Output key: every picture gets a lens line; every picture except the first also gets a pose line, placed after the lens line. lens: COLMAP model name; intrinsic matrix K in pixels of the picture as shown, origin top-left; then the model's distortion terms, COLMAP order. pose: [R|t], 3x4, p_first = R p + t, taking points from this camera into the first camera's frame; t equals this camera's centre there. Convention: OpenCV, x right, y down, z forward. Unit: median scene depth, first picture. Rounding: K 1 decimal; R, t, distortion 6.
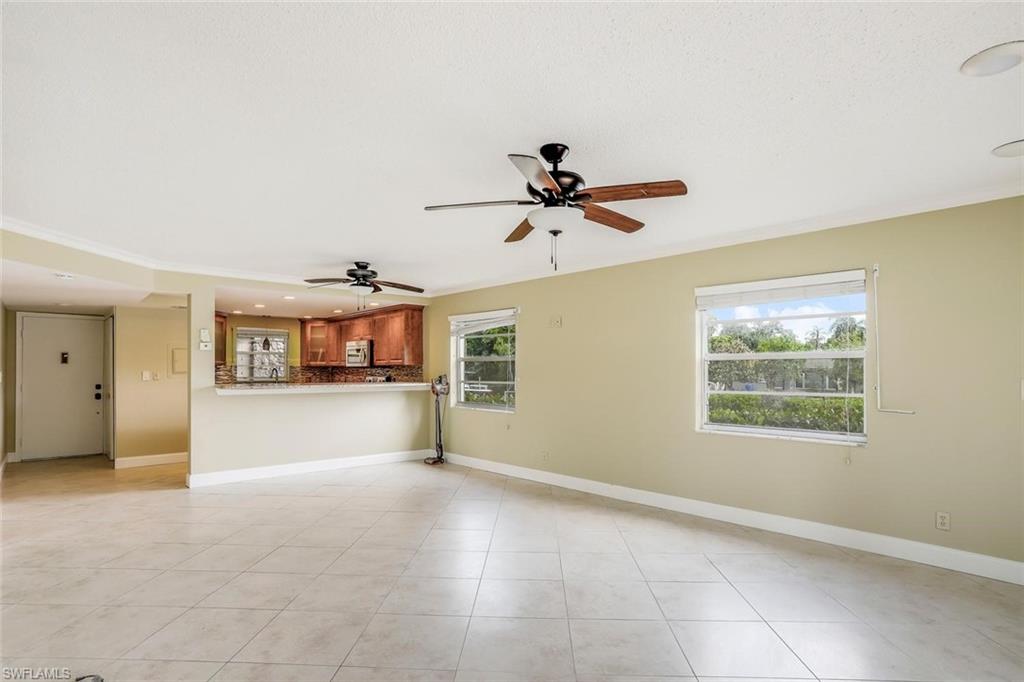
lens RADIAL K [[535.5, 0, 519.1], [0, 535.5, 362.5], [0, 0, 1]] dist [-0.006303, 0.001277]
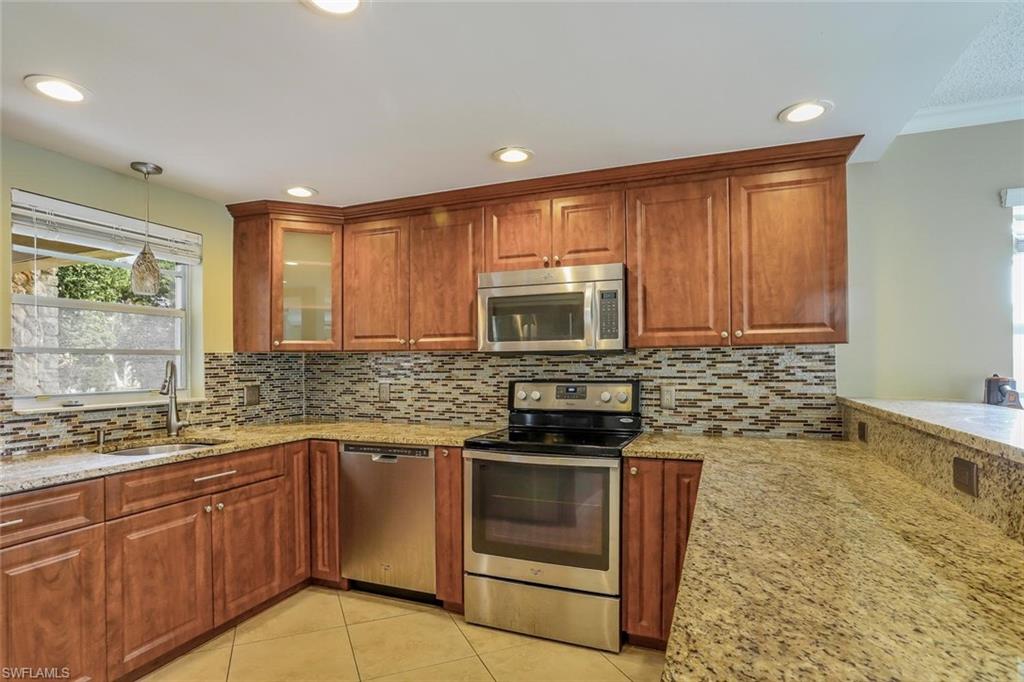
lens RADIAL K [[535.5, 0, 510.4], [0, 535.5, 347.5], [0, 0, 1]] dist [-0.006303, 0.001277]
pose [[0.899521, -0.007294, 0.436816, -0.506535], [0.006390, 0.999973, 0.003539, 0.004865], [-0.436830, -0.000392, 0.899544, 0.814757]]
